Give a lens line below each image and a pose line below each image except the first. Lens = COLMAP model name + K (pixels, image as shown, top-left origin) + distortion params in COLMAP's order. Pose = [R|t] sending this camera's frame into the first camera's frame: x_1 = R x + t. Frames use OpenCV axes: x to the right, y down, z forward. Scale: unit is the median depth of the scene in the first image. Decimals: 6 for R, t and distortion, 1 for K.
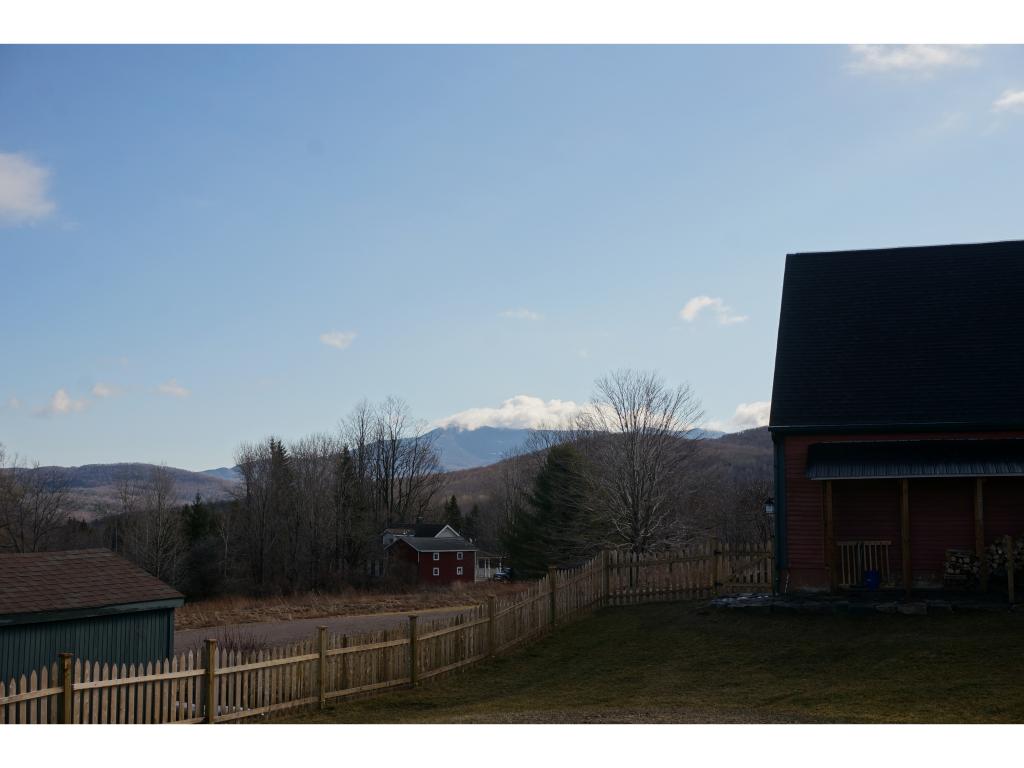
lens RADIAL K [[1304.6, 0, 512.0], [0, 1304.6, 384.0], [0, 0, 1]] dist [0.001248, 0.006816]
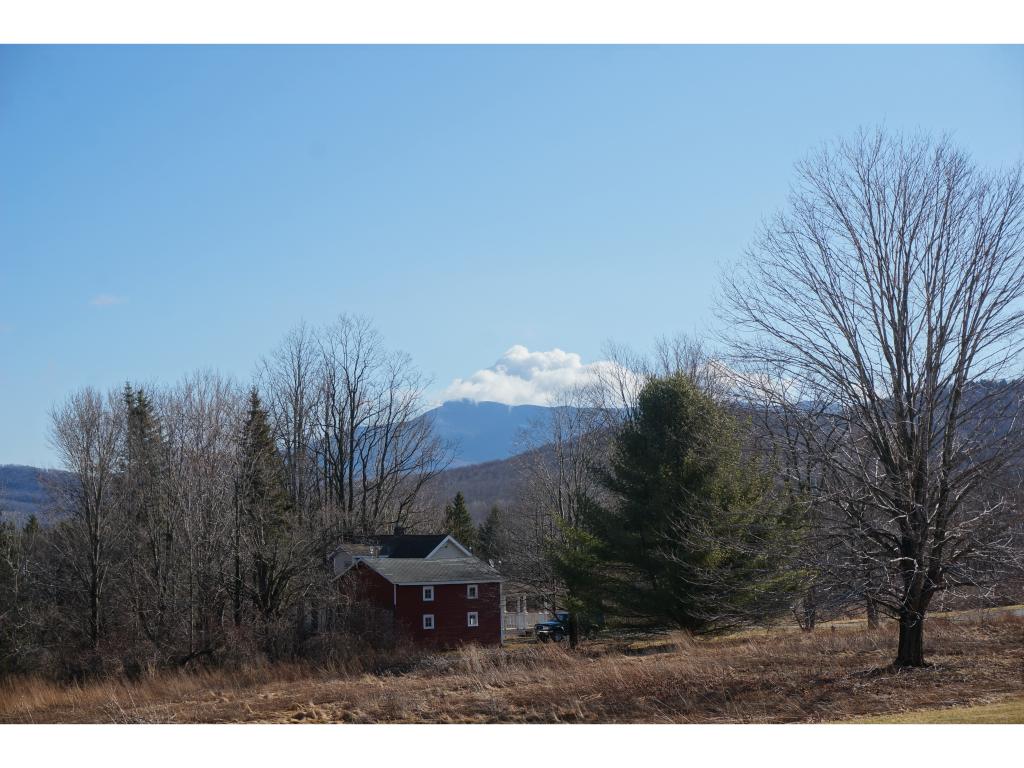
lens RADIAL K [[1804.6, 0, 512.0], [0, 1804.6, 384.0], [0, 0, 1]] dist [-0.025358, 0.010168]
pose [[0.999698, -0.019904, -0.014427, -0.010501], [0.020167, 0.999629, 0.018325, 0.030594], [0.014057, -0.018610, 0.999728, 0.240422]]
